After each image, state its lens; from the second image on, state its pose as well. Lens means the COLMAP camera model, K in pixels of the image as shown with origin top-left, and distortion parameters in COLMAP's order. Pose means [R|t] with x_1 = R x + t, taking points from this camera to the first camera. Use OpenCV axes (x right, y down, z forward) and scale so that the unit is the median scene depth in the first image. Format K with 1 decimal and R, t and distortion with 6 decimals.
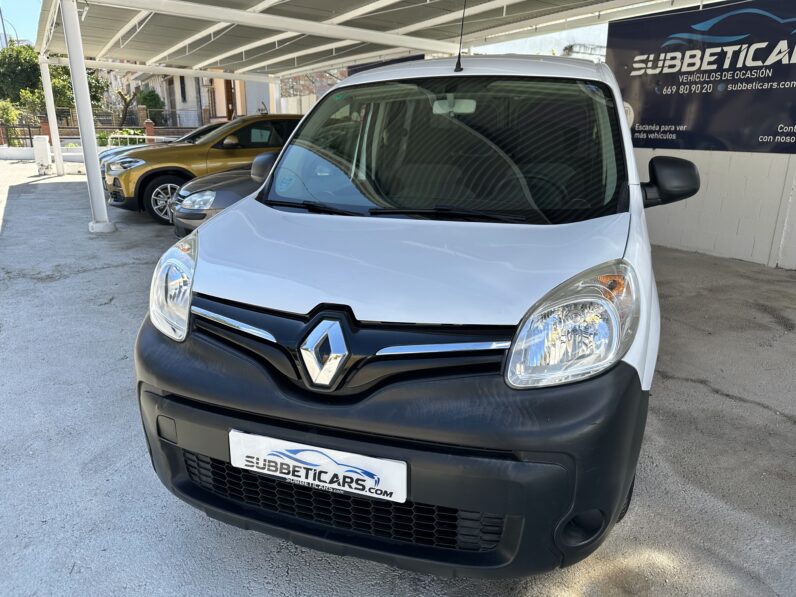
lens RADIAL K [[554.6, 0, 394.8], [0, 554.6, 298.4], [0, 0, 1]] dist [-0.000919, -0.004718]
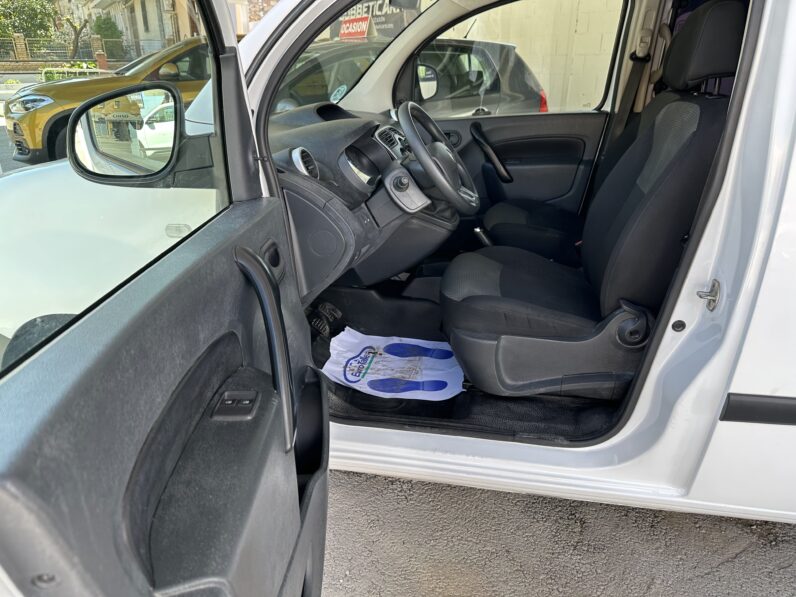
lens RADIAL K [[547.6, 0, 398.0], [0, 547.6, 298.5], [0, 0, 1]] dist [-0.007722, -0.004790]
pose [[0.999523, -0.016446, 0.026150, -0.010928], [0.013486, 0.993883, 0.109614, -0.063533], [-0.027793, -0.109209, 0.993630, 0.263838]]
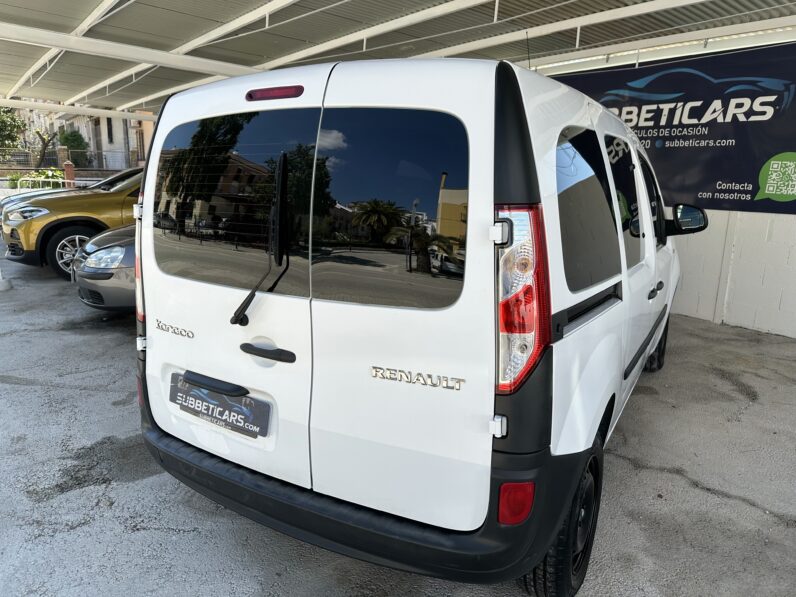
lens RADIAL K [[554.6, 0, 394.8], [0, 554.6, 298.4], [0, 0, 1]] dist [-0.000919, -0.004718]
pose [[0.994042, -0.009581, 0.108577, 0.004987], [0.017585, 0.997177, -0.073000, -0.036351], [-0.107571, 0.074474, 0.991404, 0.077107]]
